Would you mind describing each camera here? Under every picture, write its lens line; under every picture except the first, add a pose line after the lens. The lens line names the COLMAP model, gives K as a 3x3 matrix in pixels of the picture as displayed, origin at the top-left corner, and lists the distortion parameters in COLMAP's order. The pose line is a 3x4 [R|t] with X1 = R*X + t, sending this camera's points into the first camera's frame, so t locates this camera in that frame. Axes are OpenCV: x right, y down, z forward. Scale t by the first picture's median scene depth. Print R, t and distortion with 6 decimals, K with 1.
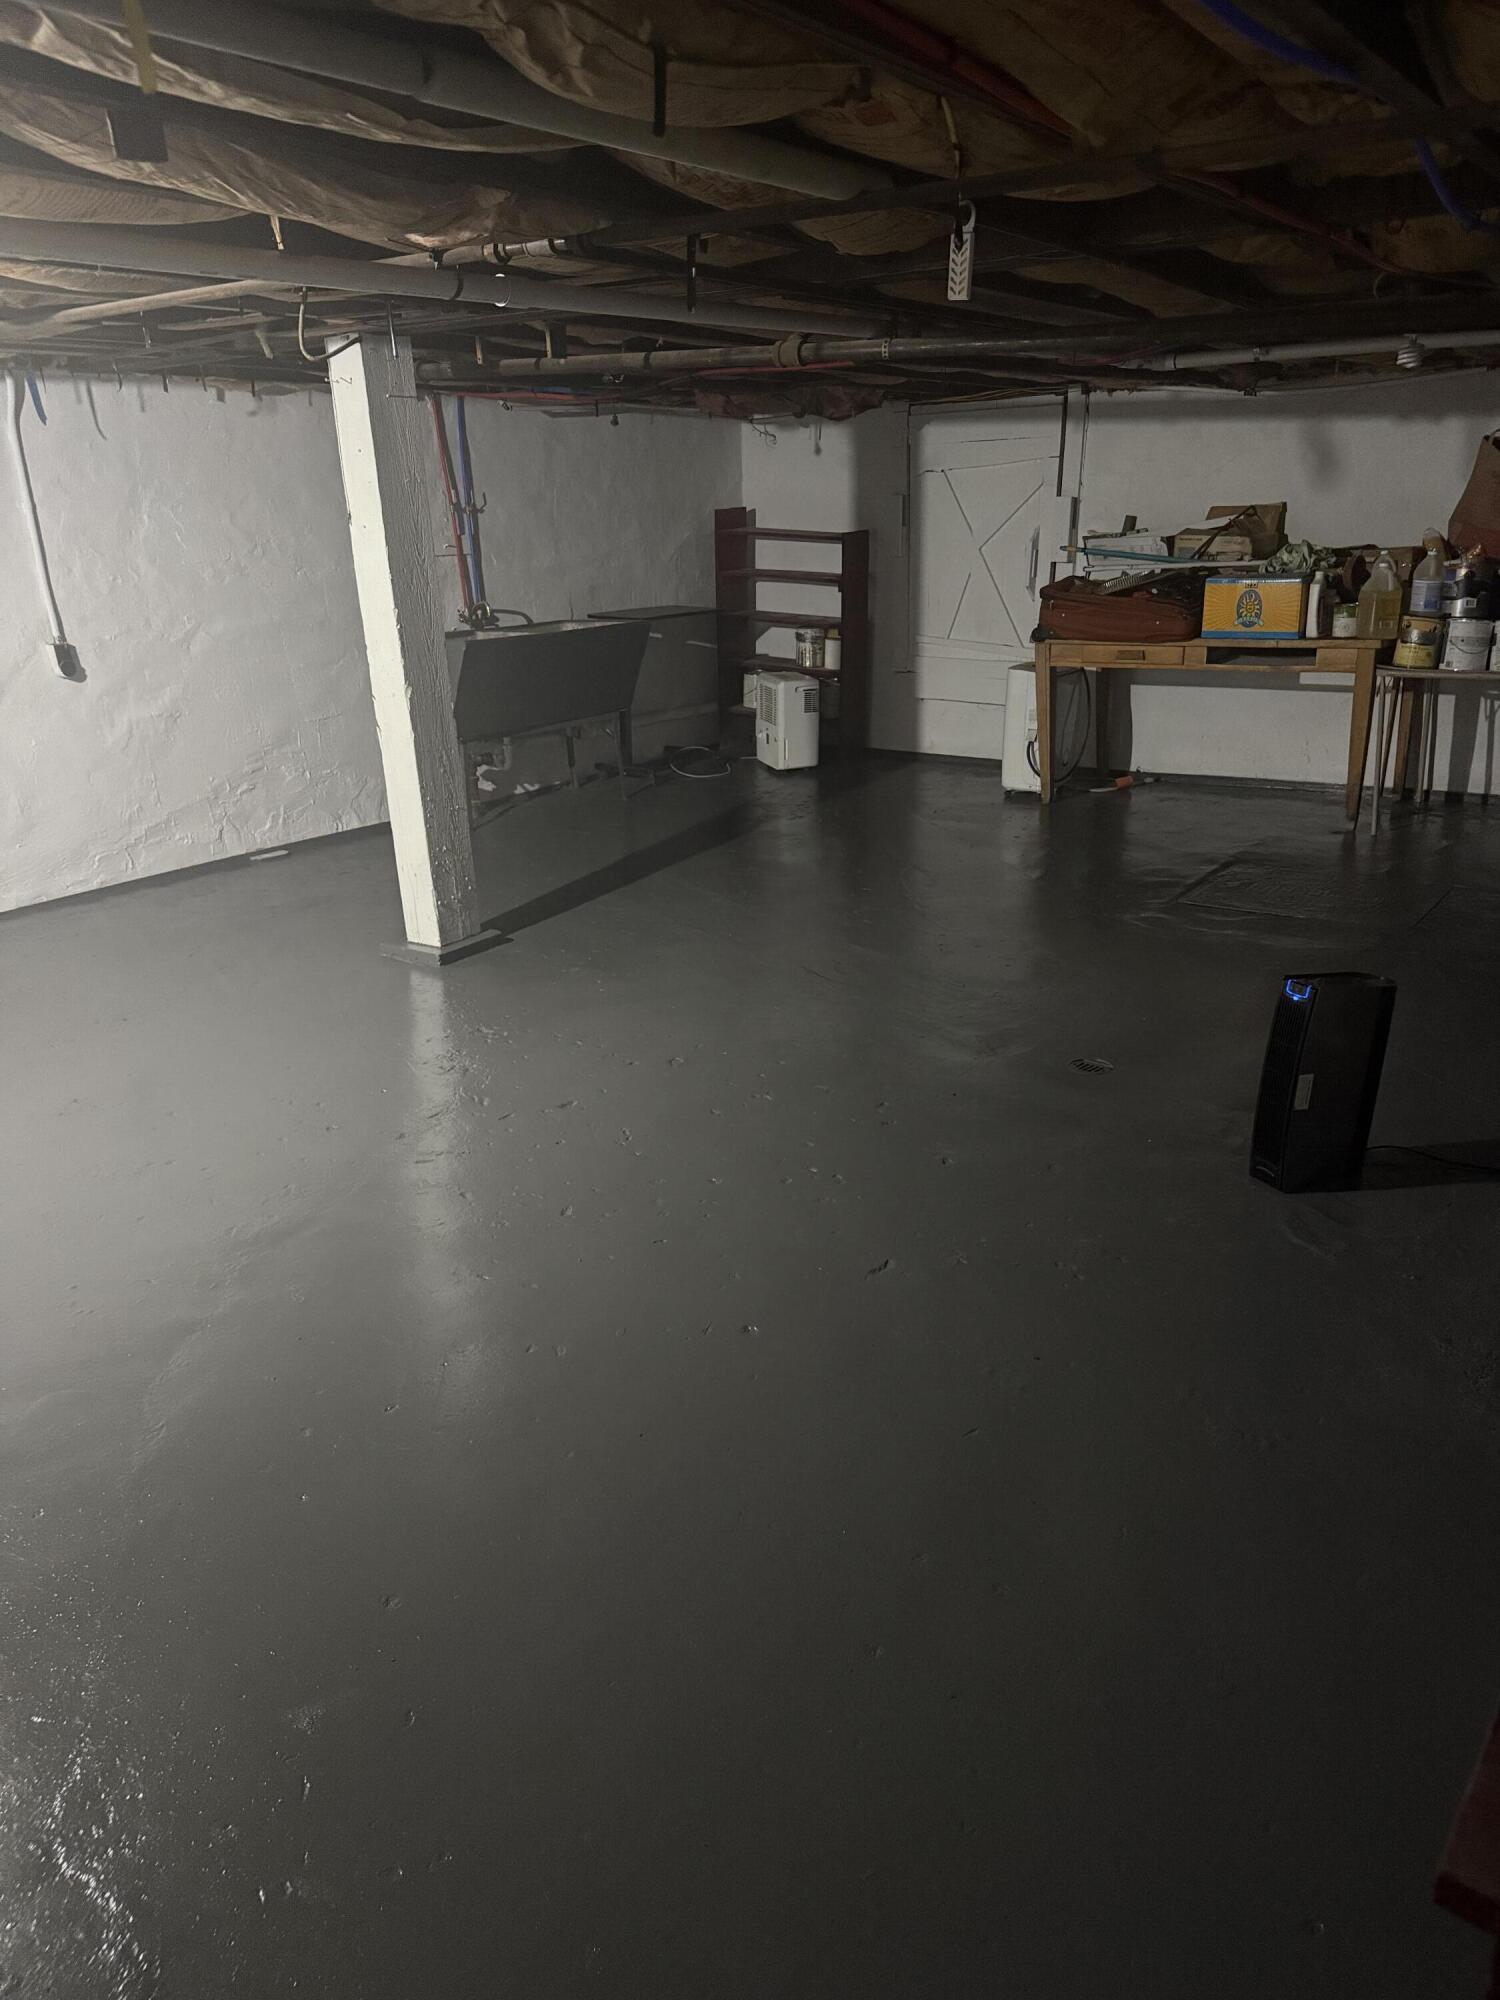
lens RADIAL K [[1396.4, 0, 739.0], [0, 1396.4, 1012.2], [0, 0, 1]] dist [0.012842, -0.036727]
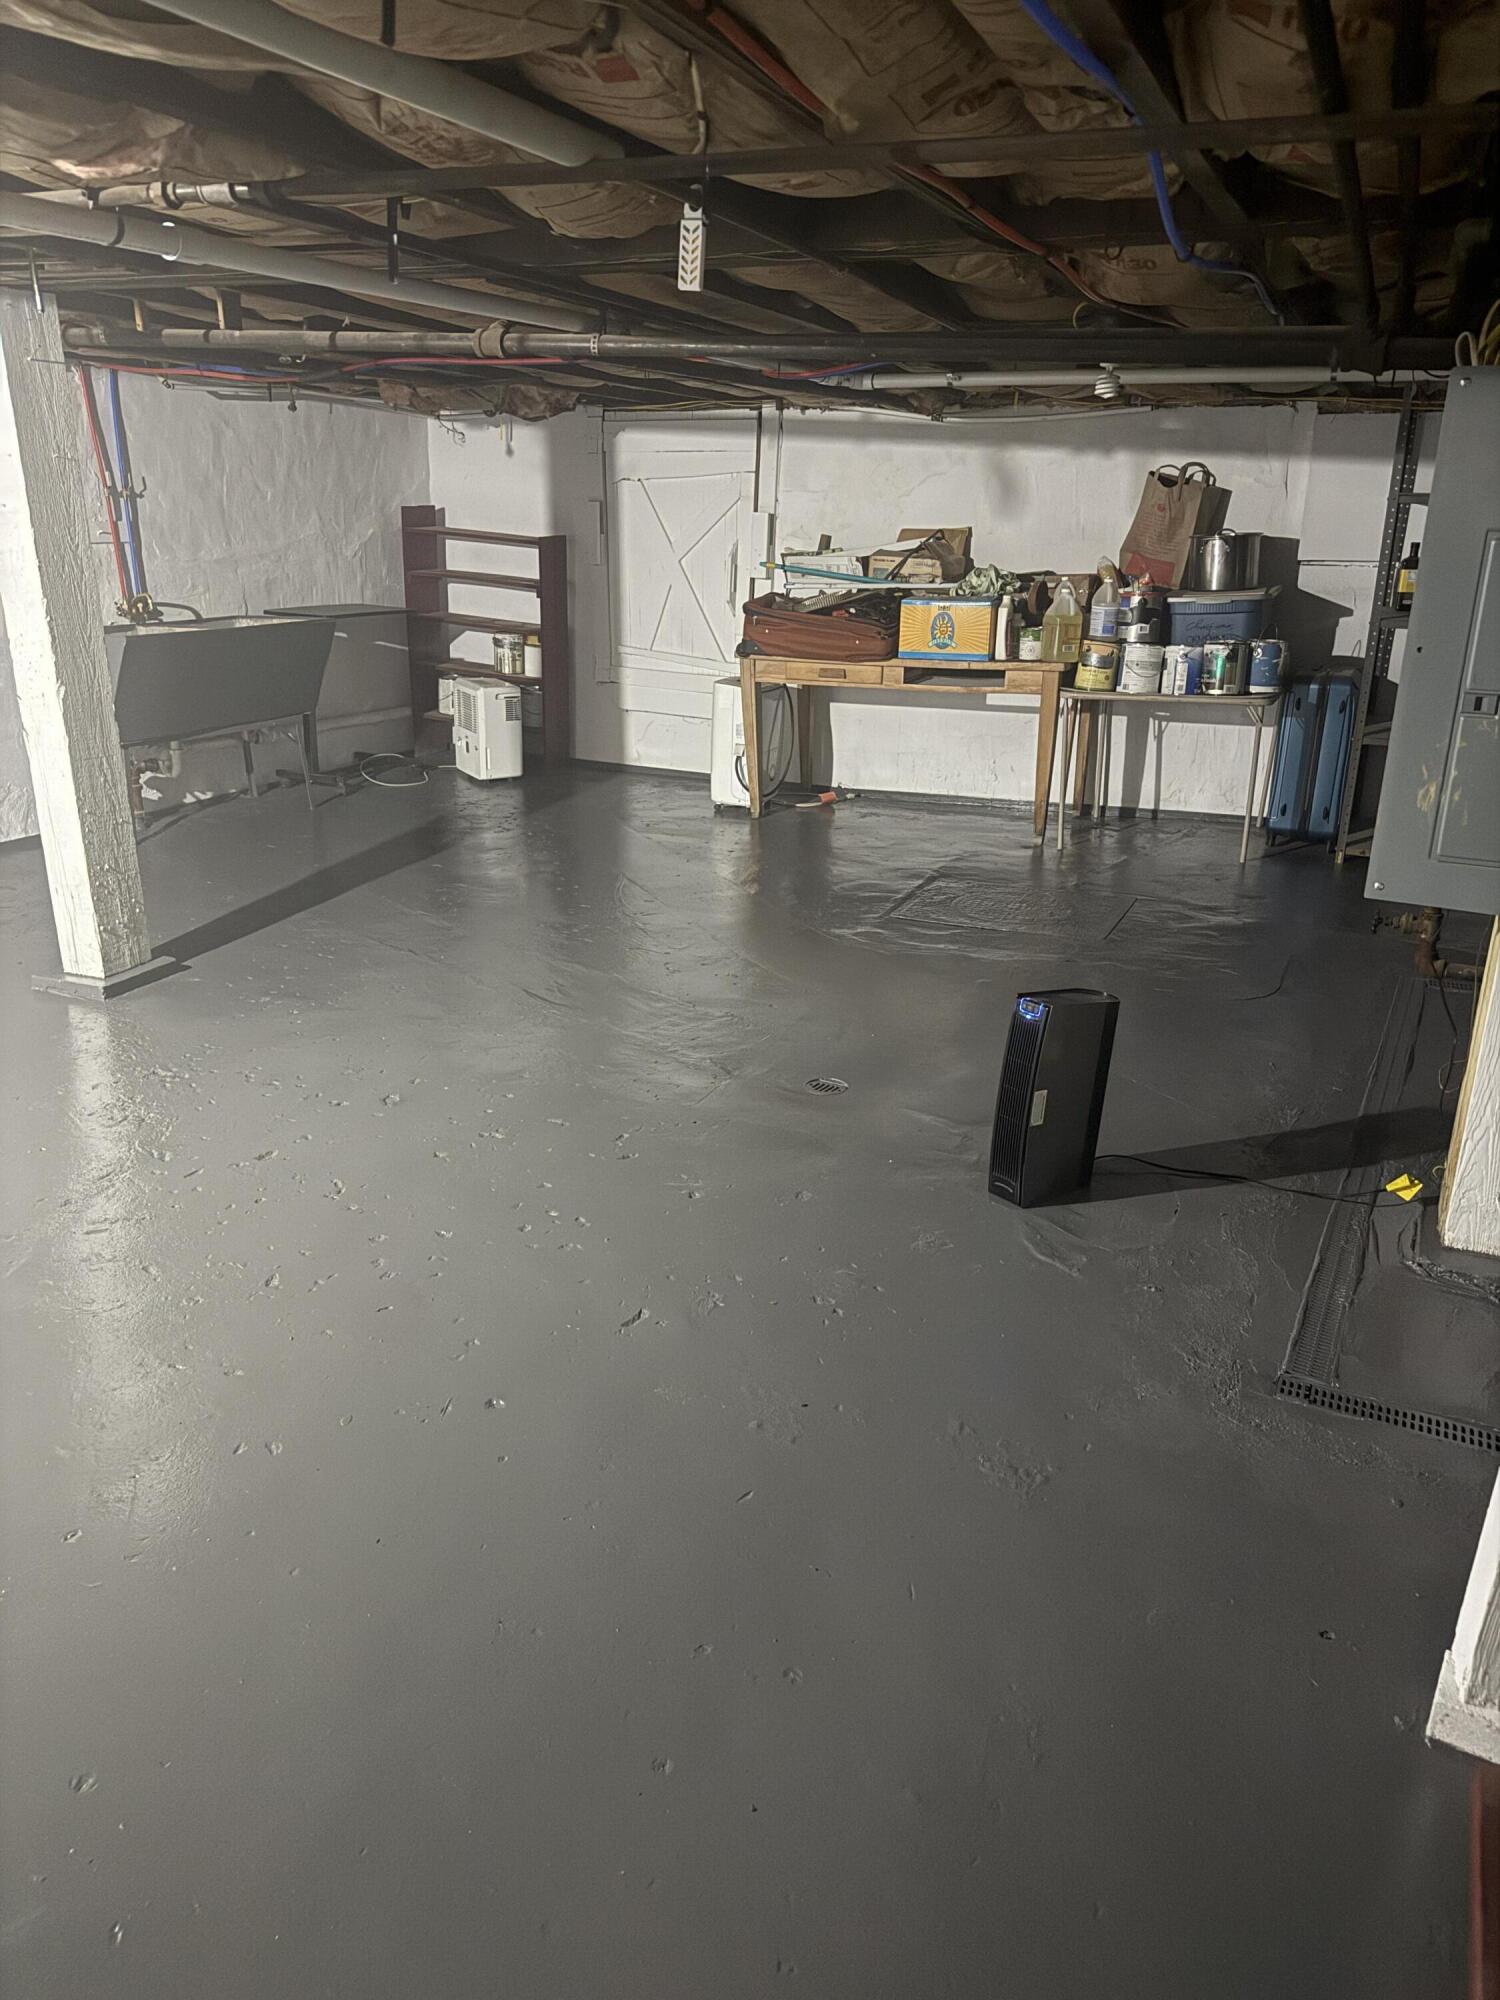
lens RADIAL K [[1396.4, 0, 746.3], [0, 1396.4, 999.6], [0, 0, 1]] dist [0.012842, -0.036727]
pose [[0.974506, -0.025683, 0.222888, -0.012615], [0.029188, 0.999497, -0.012443, -0.008115], [-0.222456, 0.018631, 0.974765, 0.036571]]
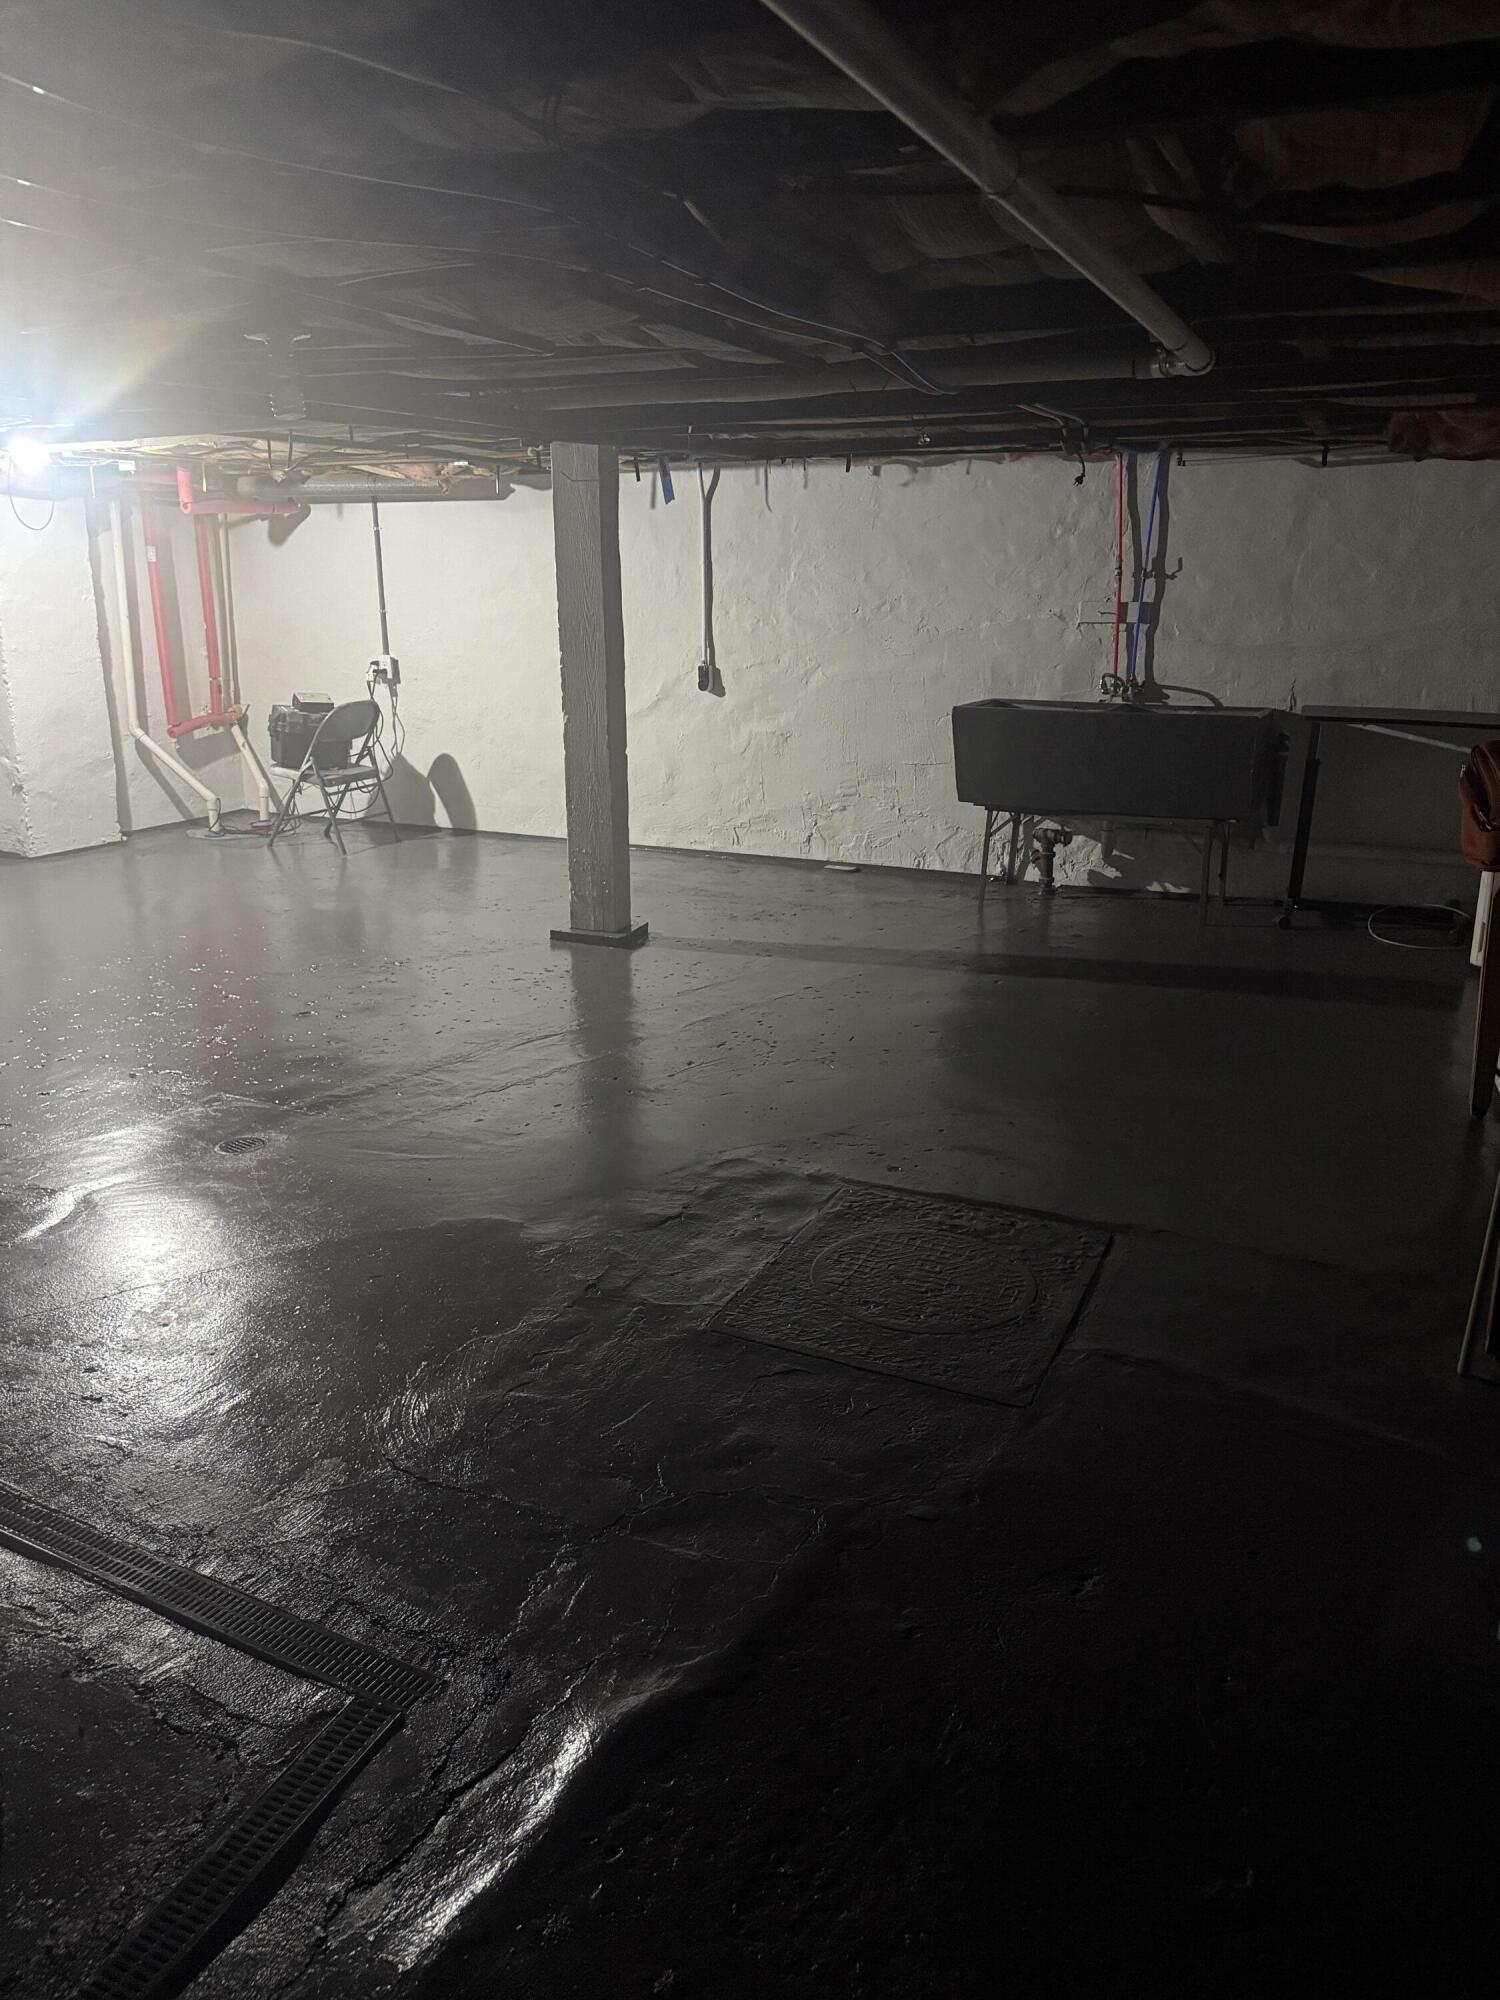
lens RADIAL K [[1396.4, 0, 795.6], [0, 1396.4, 1107.8], [0, 0, 1]] dist [0.012842, -0.036727]
pose [[0.245642, 0.367226, -0.897109, 0.942397], [-0.339279, 0.899498, 0.275304, -0.290810], [0.908047, 0.236744, 0.345546, 0.735421]]
